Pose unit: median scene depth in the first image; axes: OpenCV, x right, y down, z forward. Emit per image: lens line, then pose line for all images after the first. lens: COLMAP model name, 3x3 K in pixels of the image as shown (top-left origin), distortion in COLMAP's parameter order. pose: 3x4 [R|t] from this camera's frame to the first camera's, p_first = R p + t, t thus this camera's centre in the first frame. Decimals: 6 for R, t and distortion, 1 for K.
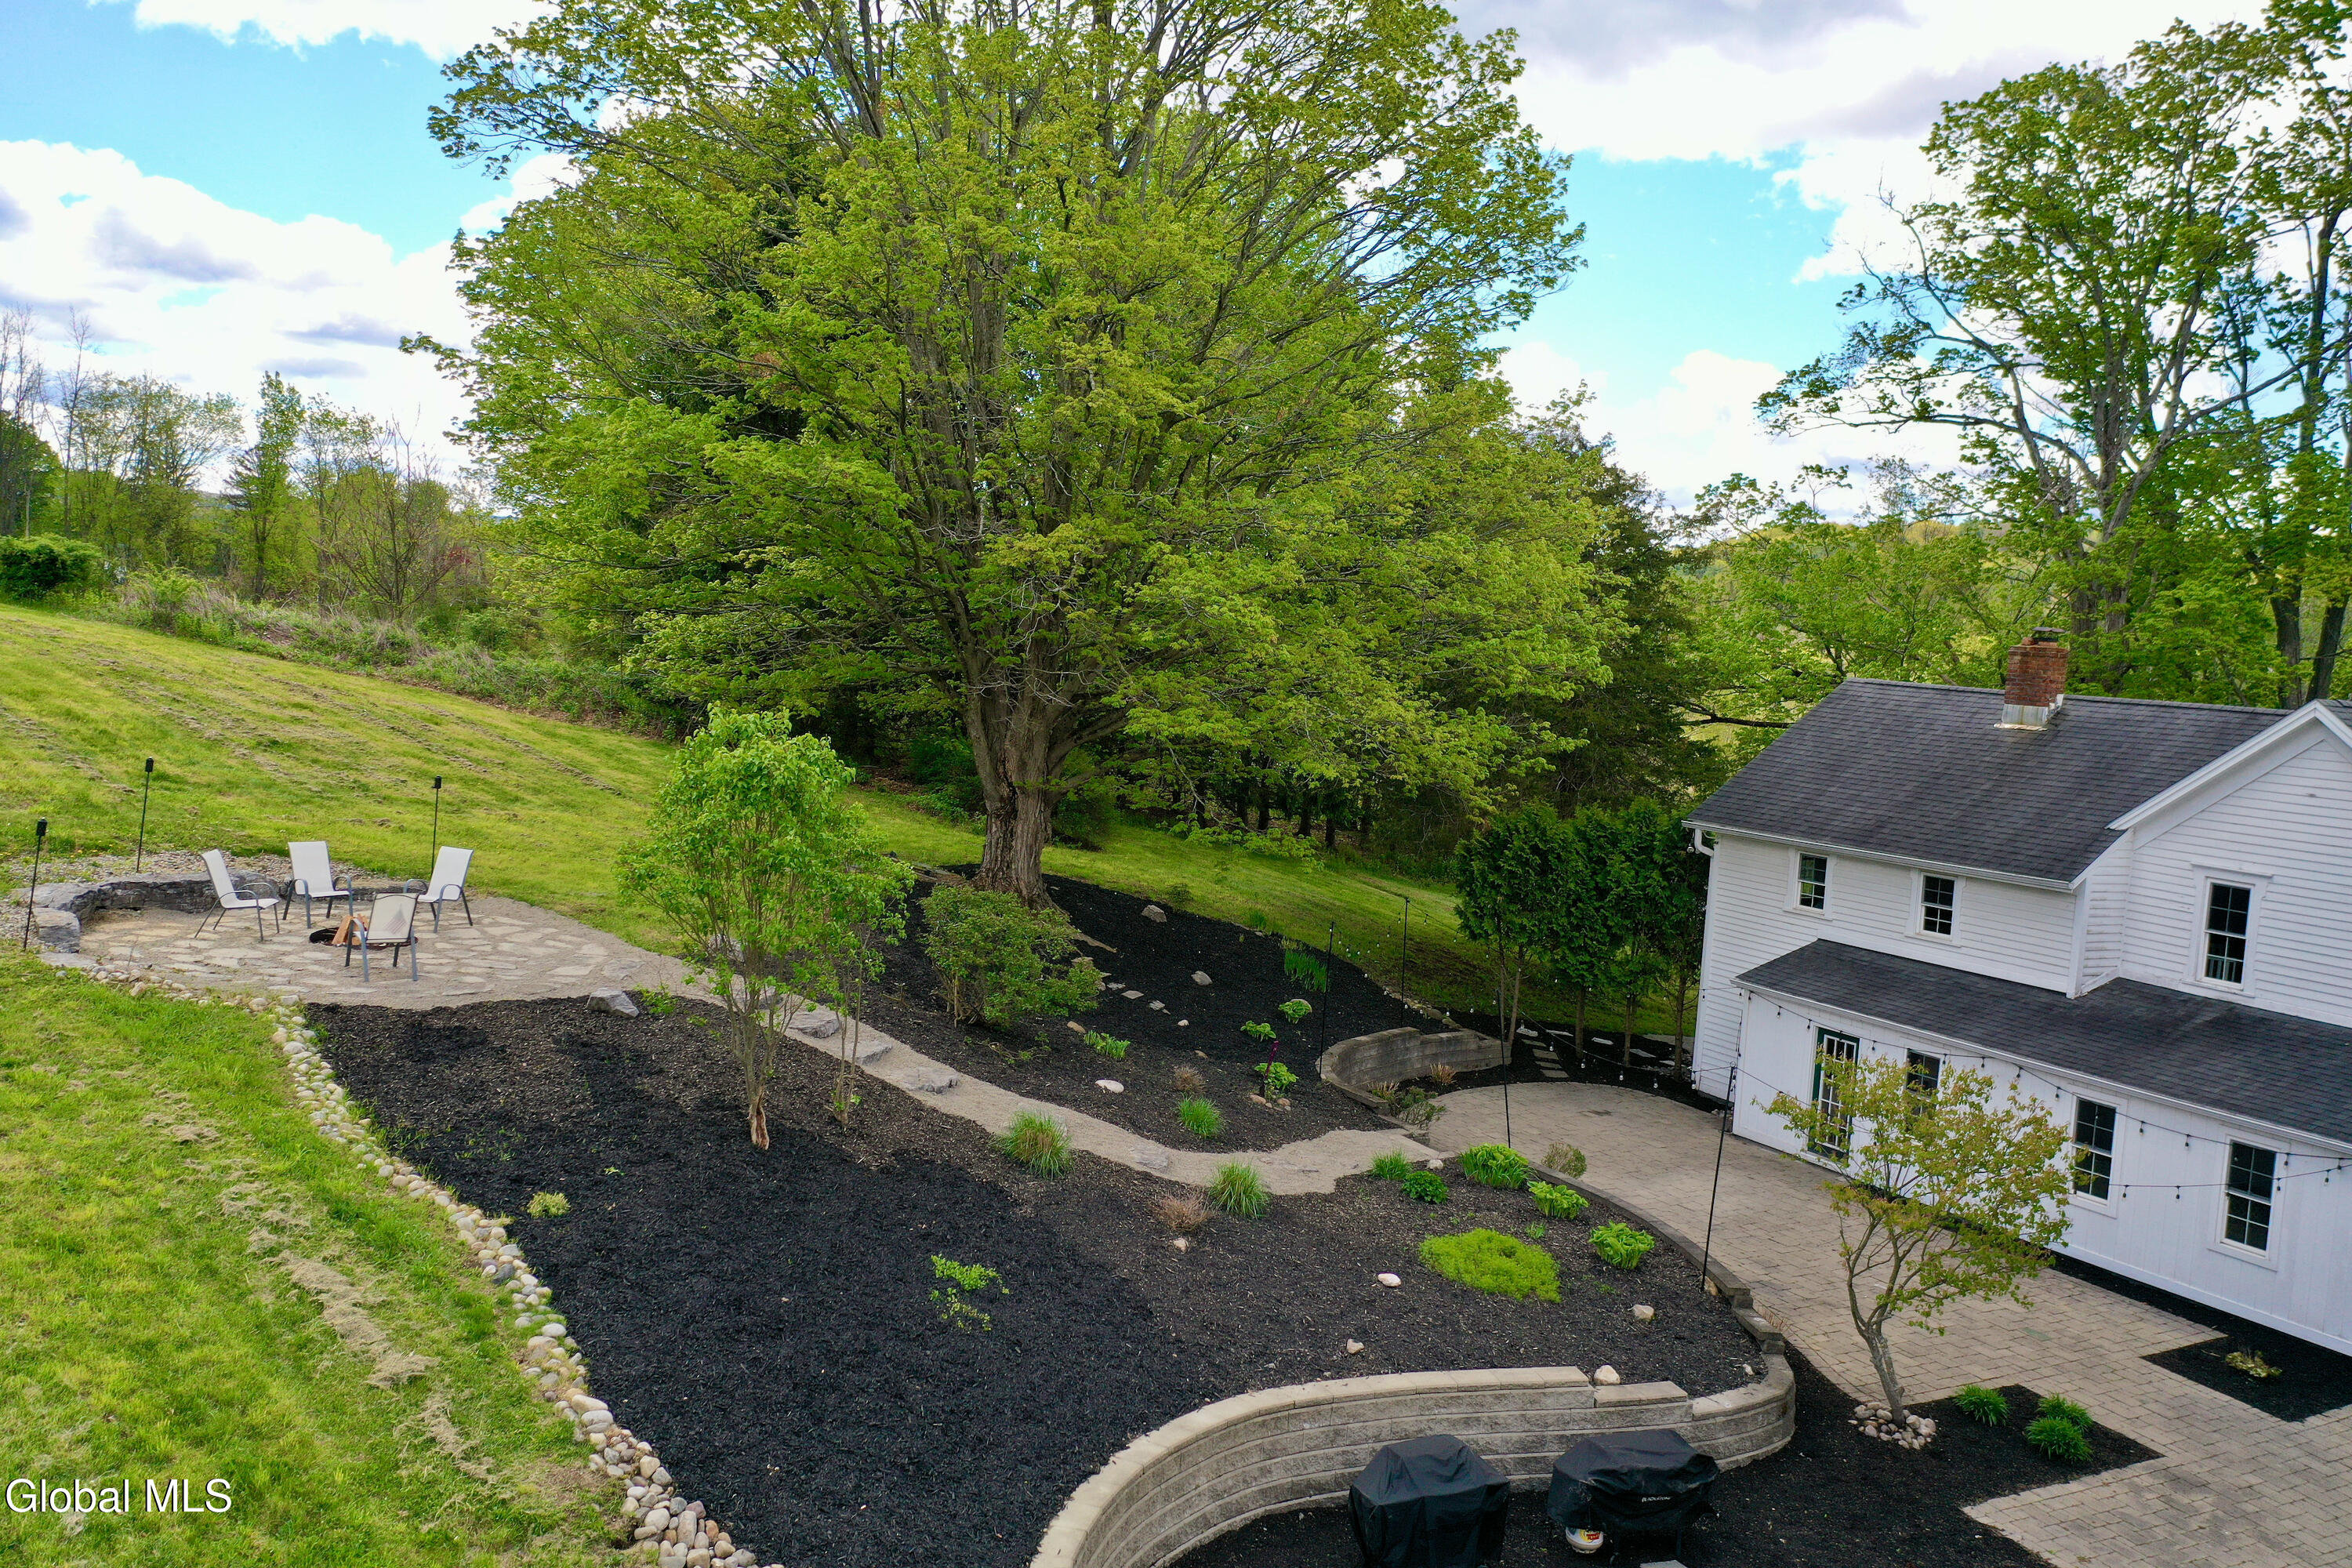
lens RADIAL K [[1868.0, 0, 1174.8], [0, 1868.0, 782.2], [0, 0, 1]] dist [0.007998, 0.004836]
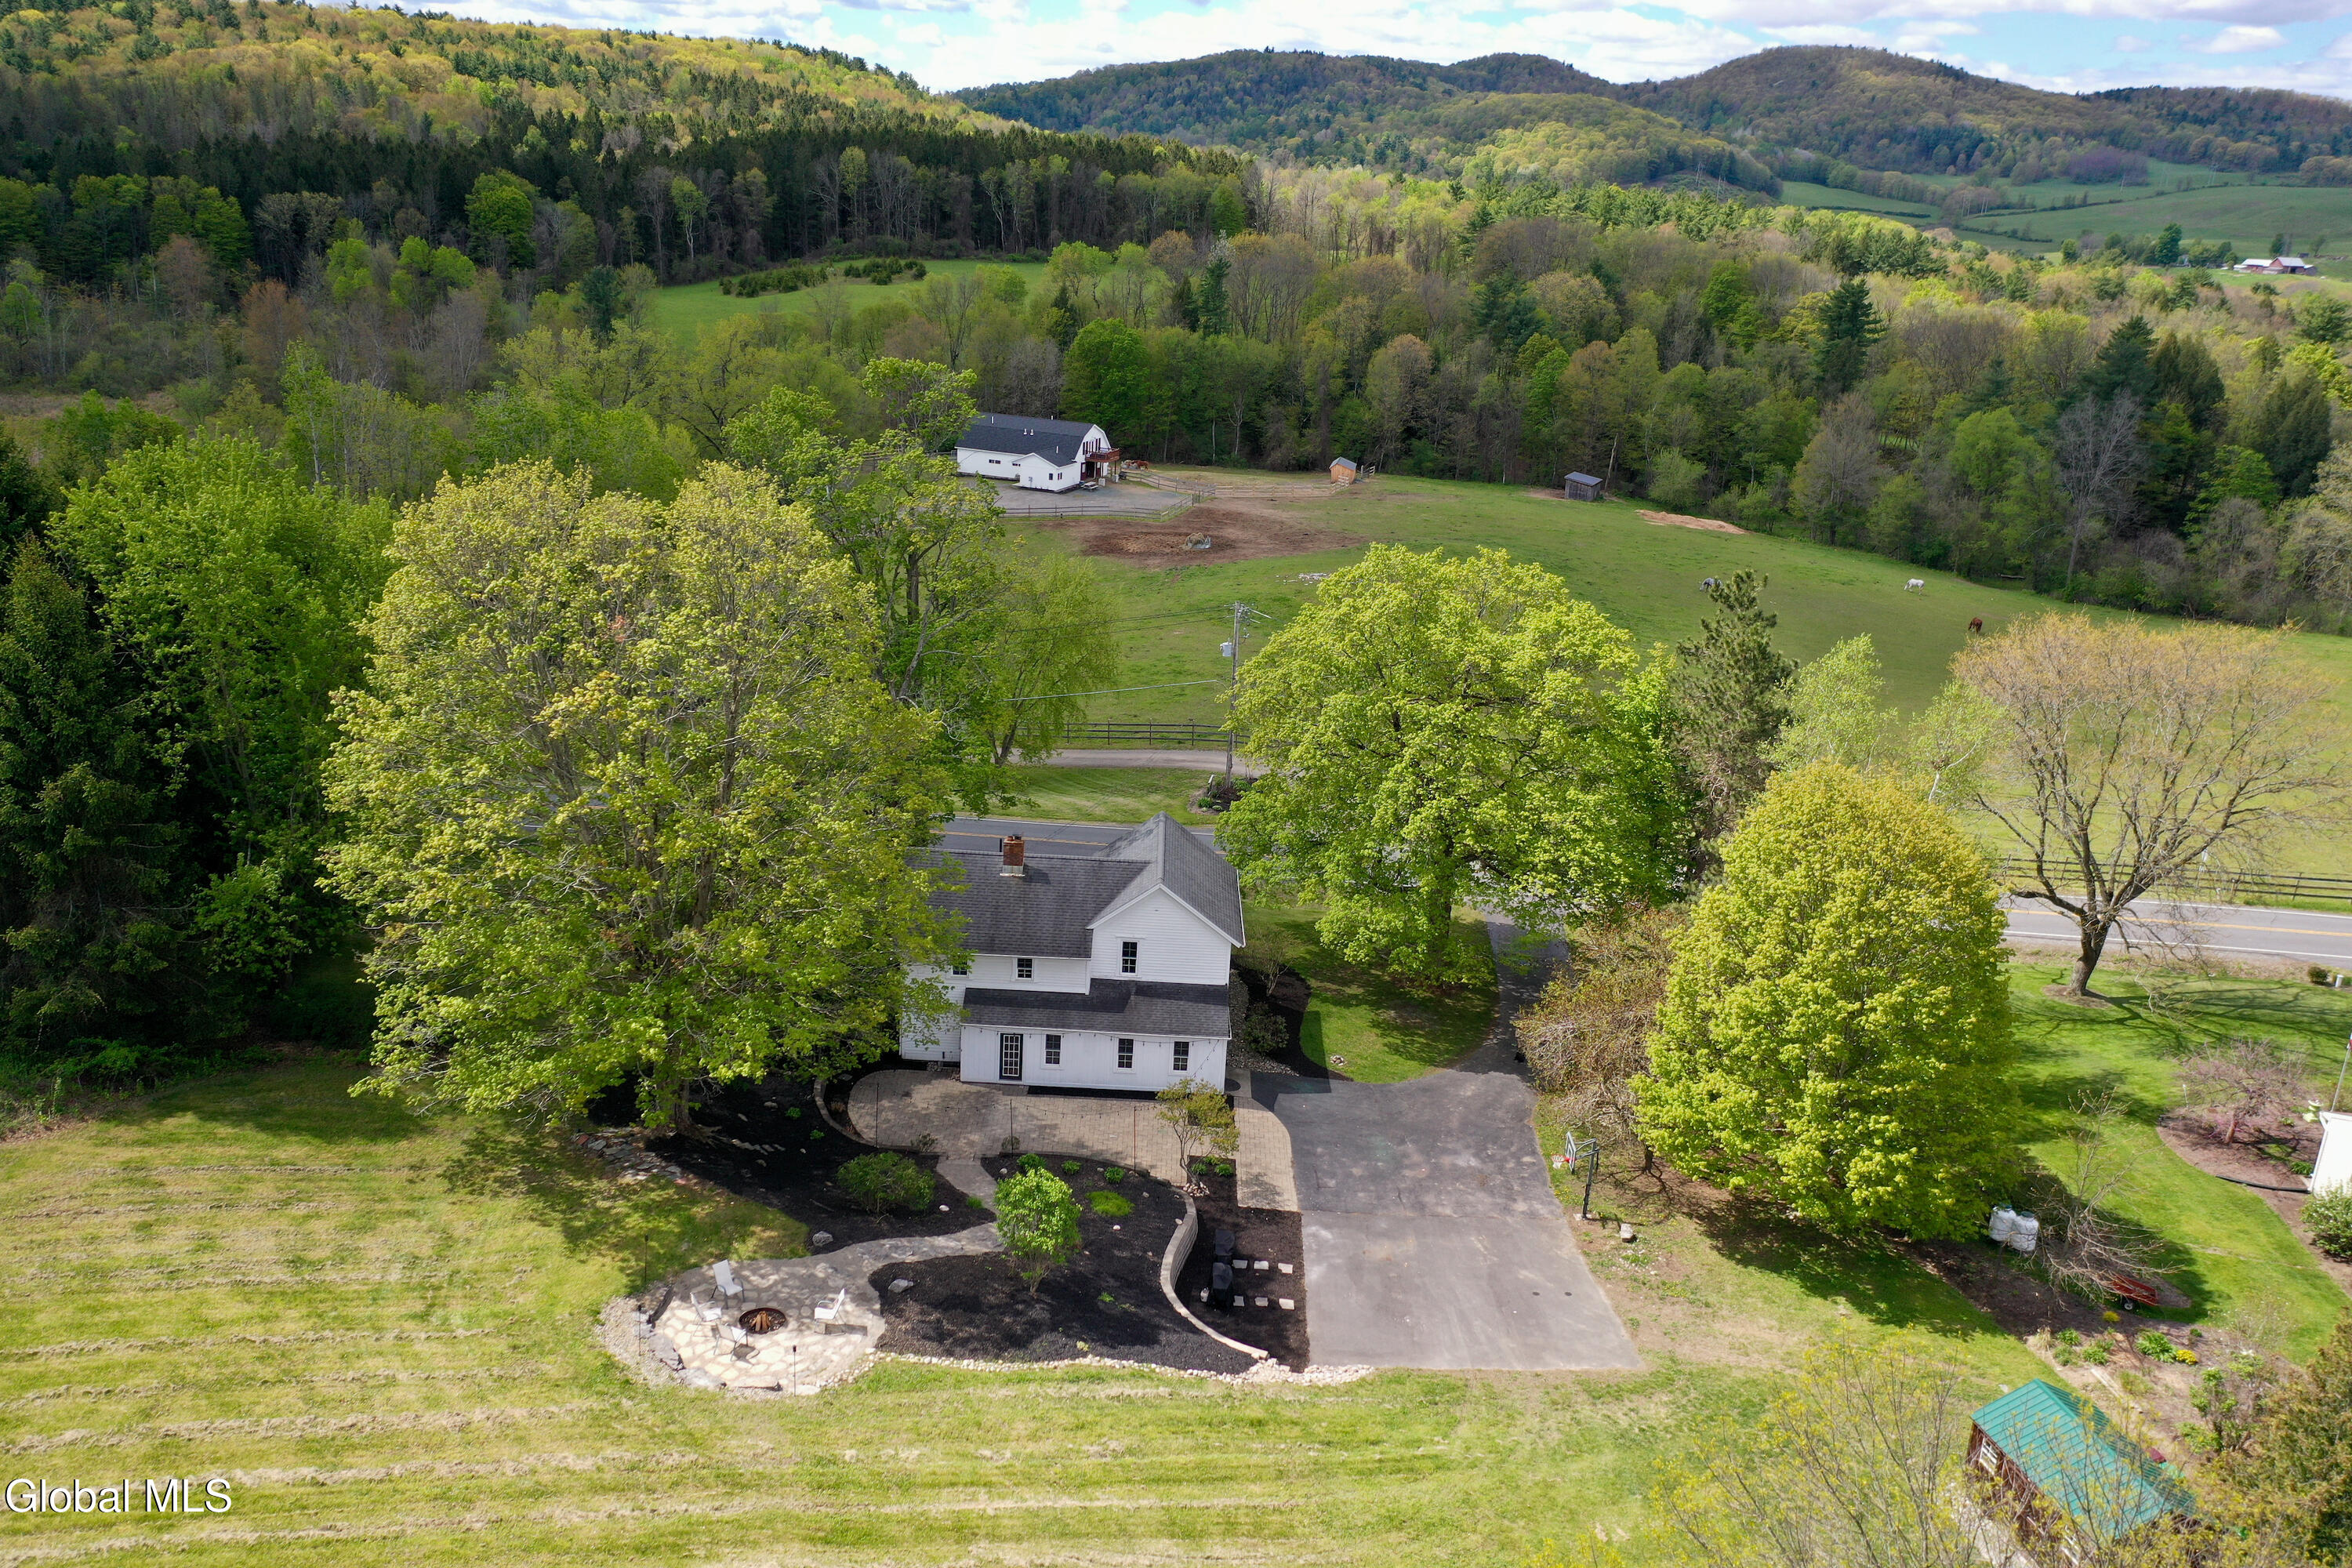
lens RADIAL K [[1868.0, 0, 1174.8], [0, 1868.0, 782.2], [0, 0, 1]] dist [0.007998, 0.004836]
pose [[0.489213, -0.309473, 0.815412, -1.464044], [0.049717, 0.943304, 0.328184, -0.989045], [-0.870746, -0.120012, 0.476863, -0.323279]]
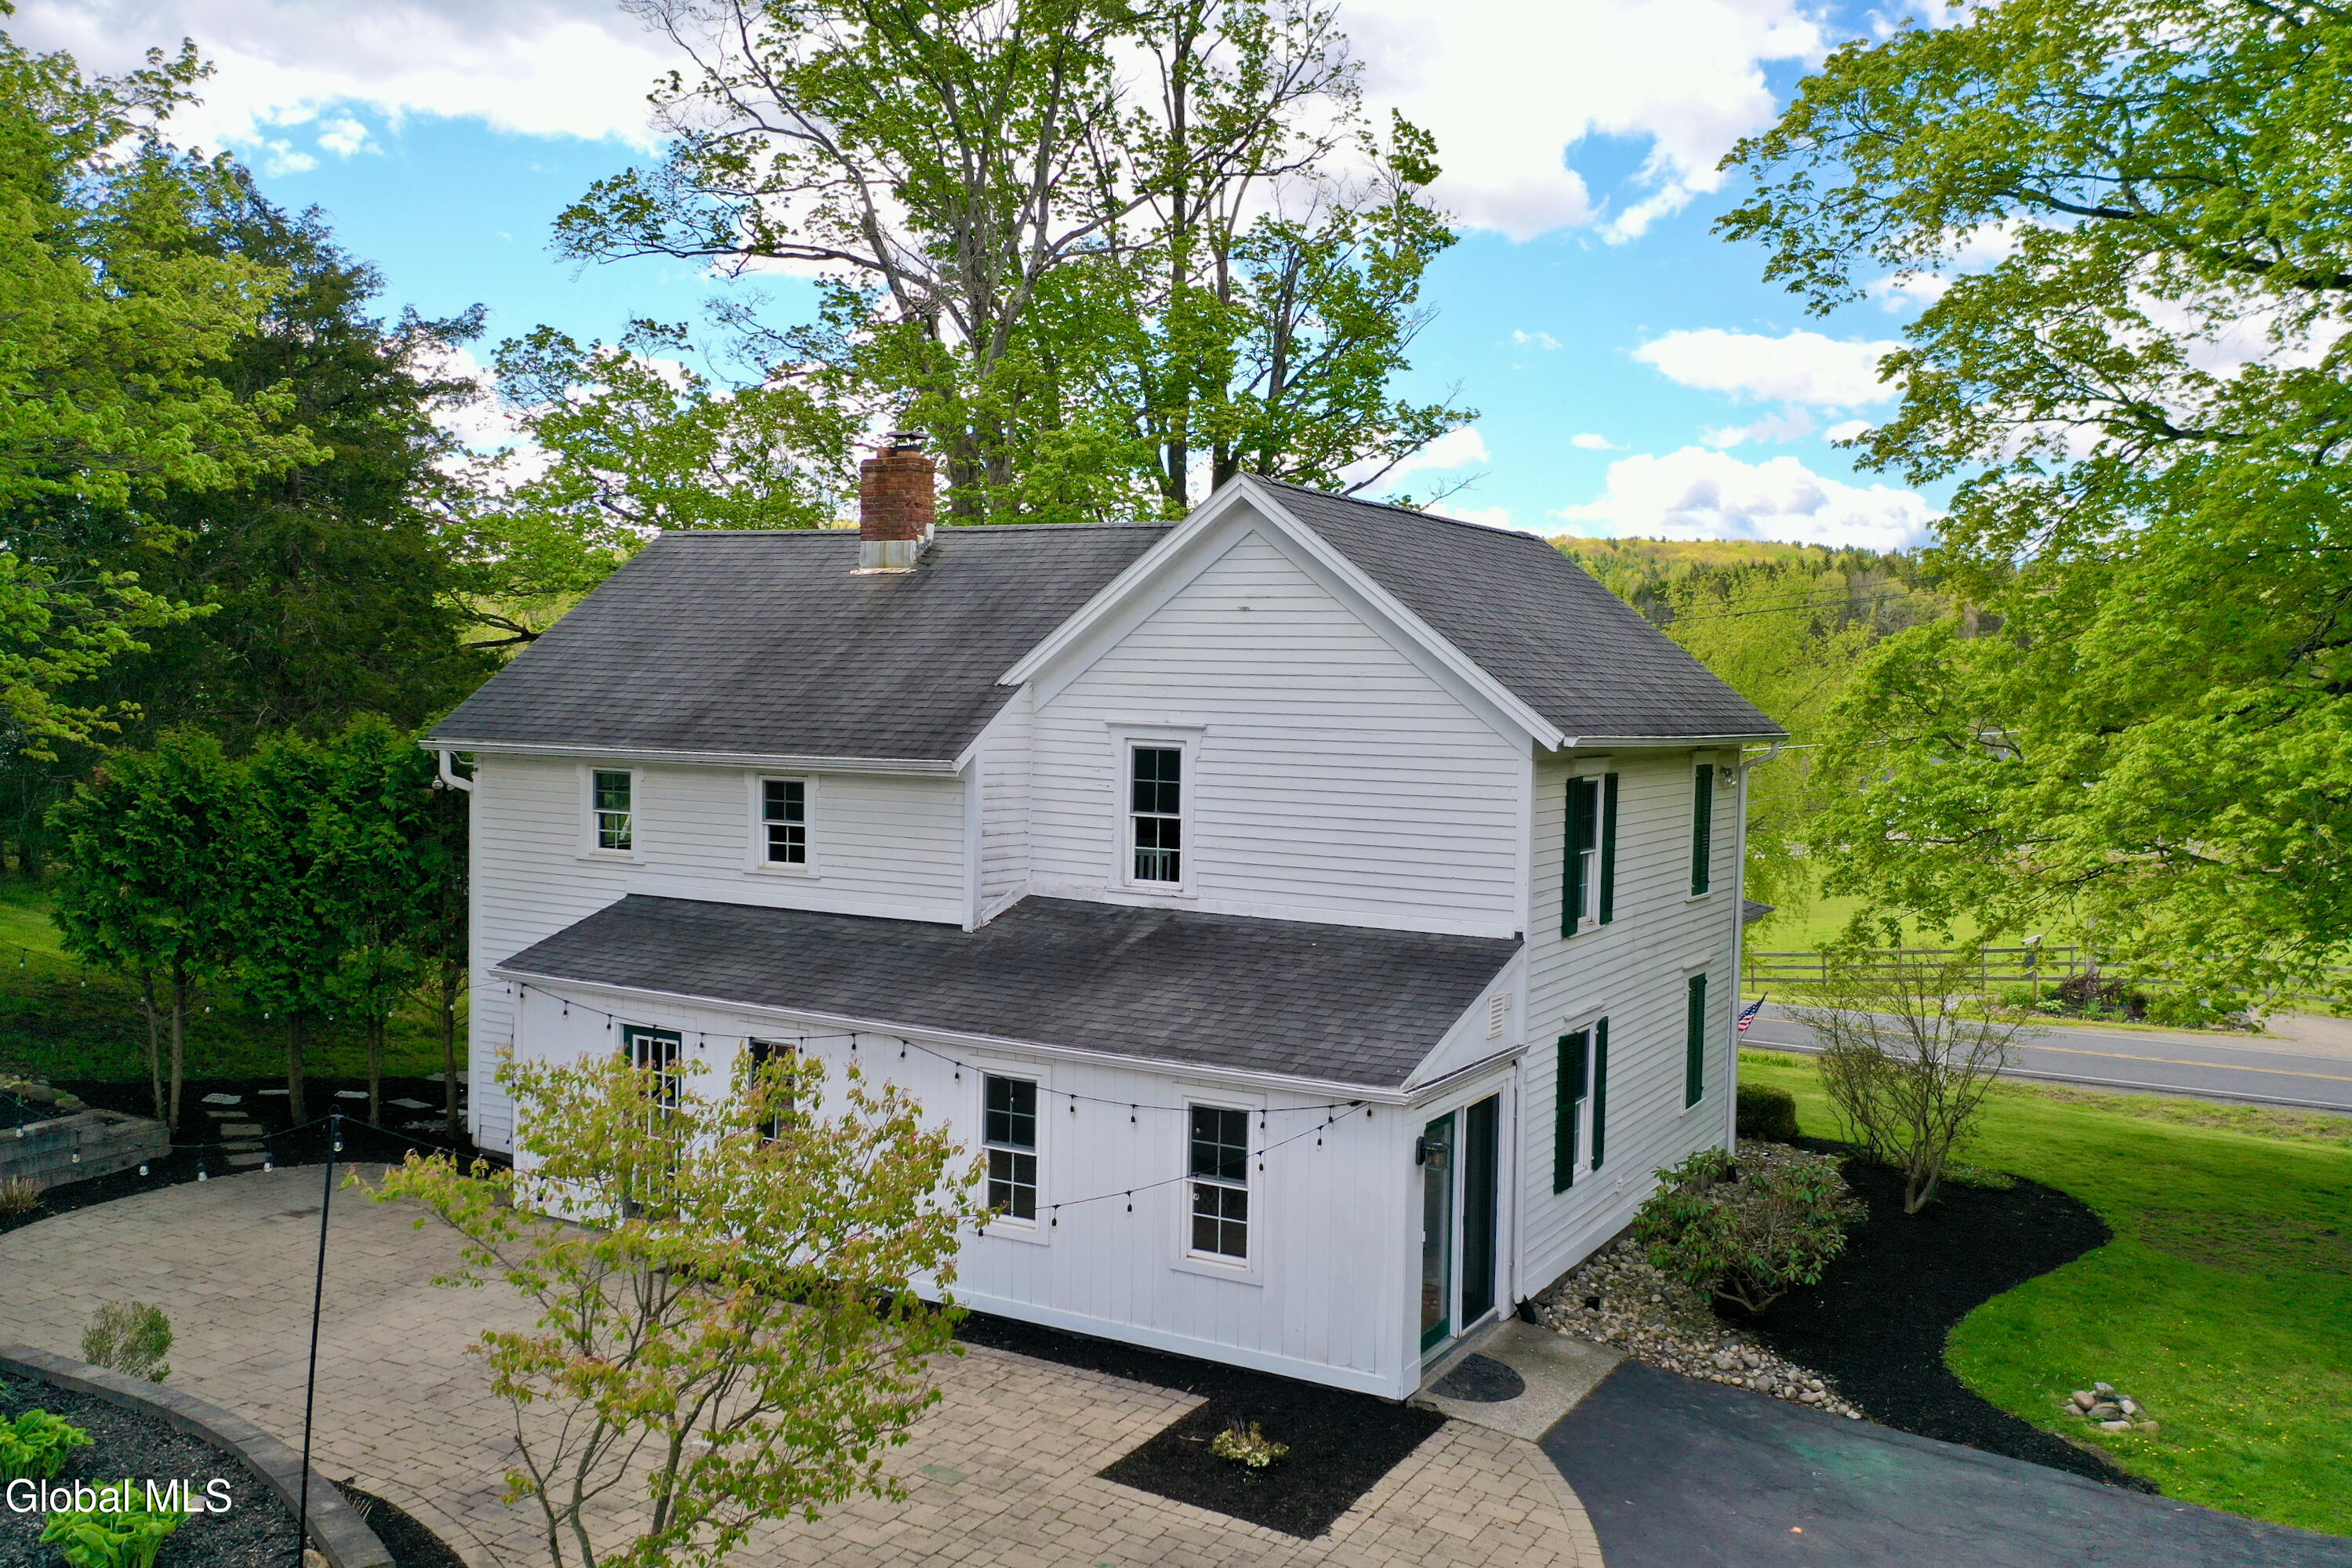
lens RADIAL K [[1967.2, 0, 1176.0], [0, 1967.2, 784.0], [0, 0, 1]] dist [0.006476, 0.008284]
pose [[0.856038, -0.071131, 0.511995, 0.169957], [0.076064, 0.997038, 0.011342, 0.056348], [-0.511285, 0.029235, 0.858914, 0.323841]]
